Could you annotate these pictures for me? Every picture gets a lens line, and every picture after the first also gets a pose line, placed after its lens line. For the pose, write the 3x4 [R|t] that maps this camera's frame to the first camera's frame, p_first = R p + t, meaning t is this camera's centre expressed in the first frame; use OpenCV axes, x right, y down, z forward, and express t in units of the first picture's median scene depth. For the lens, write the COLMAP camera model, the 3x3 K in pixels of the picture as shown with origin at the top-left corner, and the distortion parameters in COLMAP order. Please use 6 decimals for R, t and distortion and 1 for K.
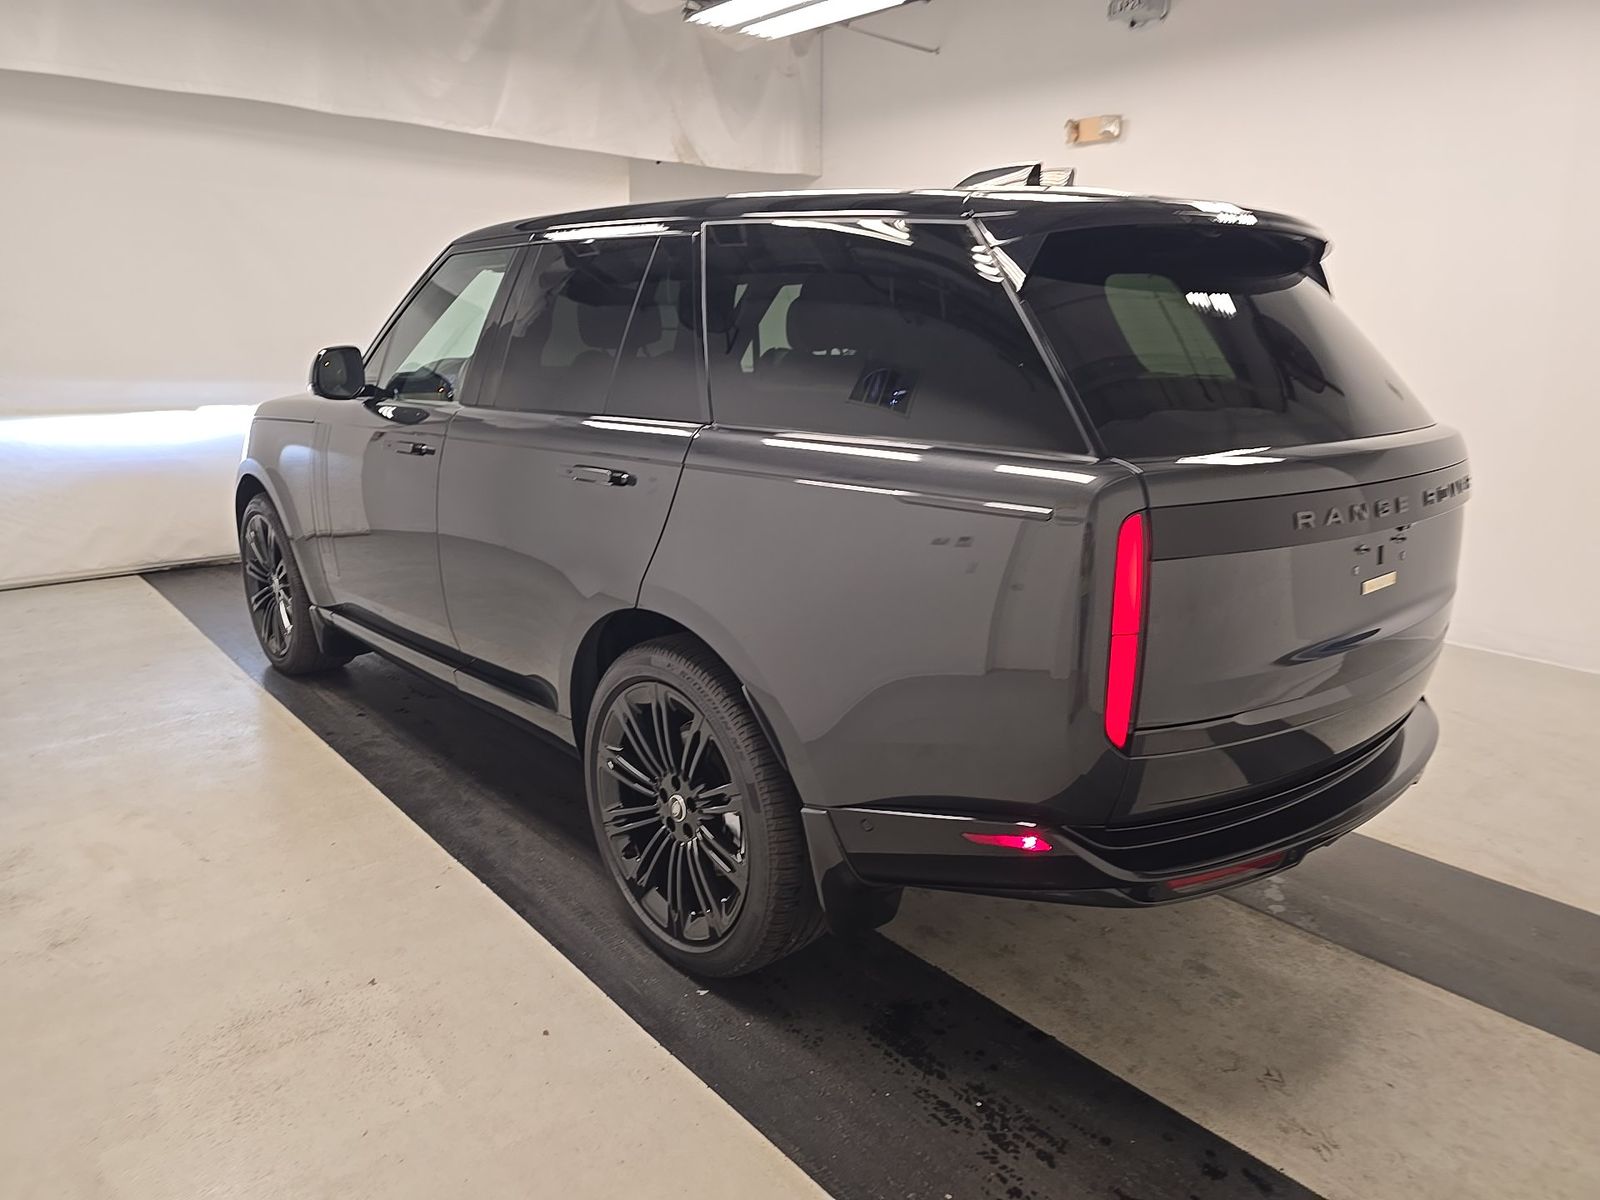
lens RADIAL K [[1099.5, 0, 800.0], [0, 1099.5, 600.0], [0, 0, 1]] dist [0.145016, -0.168393]
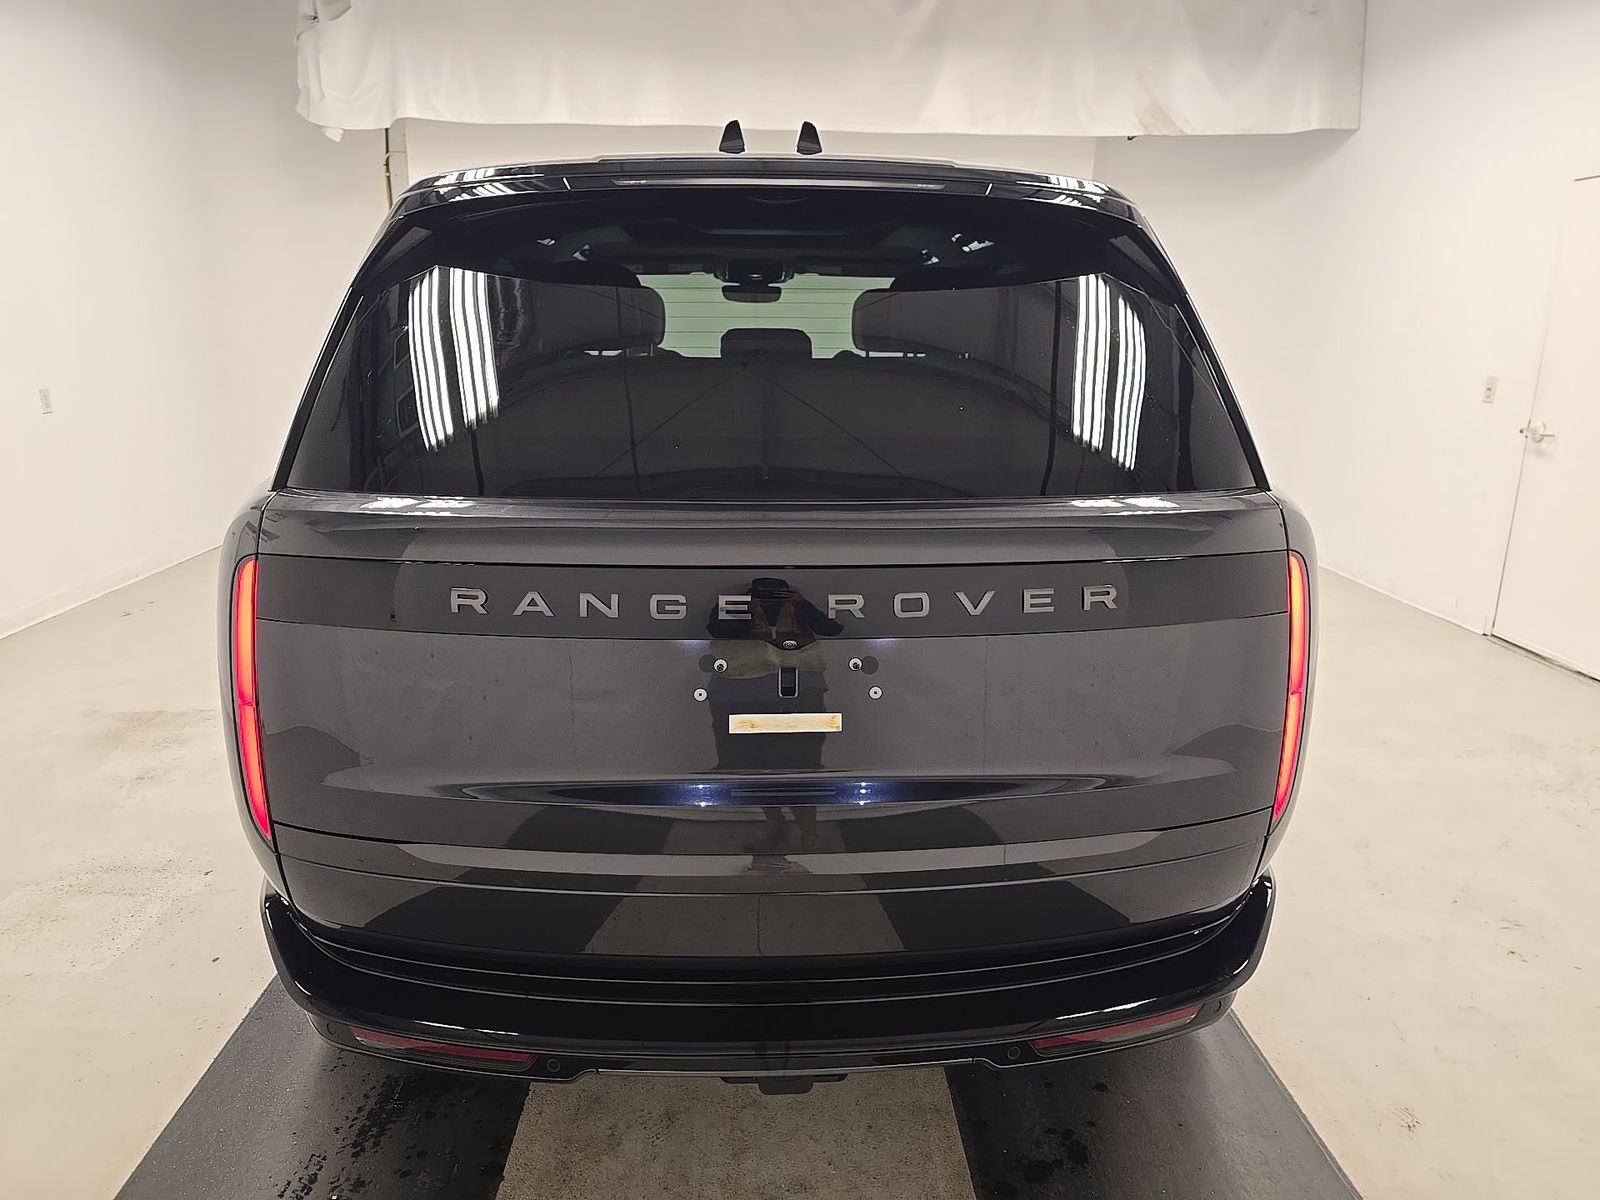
lens RADIAL K [[1099.5, 0, 800.0], [0, 1099.5, 600.0], [0, 0, 1]] dist [0.145016, -0.168393]
pose [[0.772717, 0.154357, -0.615696, 0.524264], [-0.151667, 0.986784, 0.057043, -0.072088], [0.616364, 0.049303, 0.785916, 0.282922]]
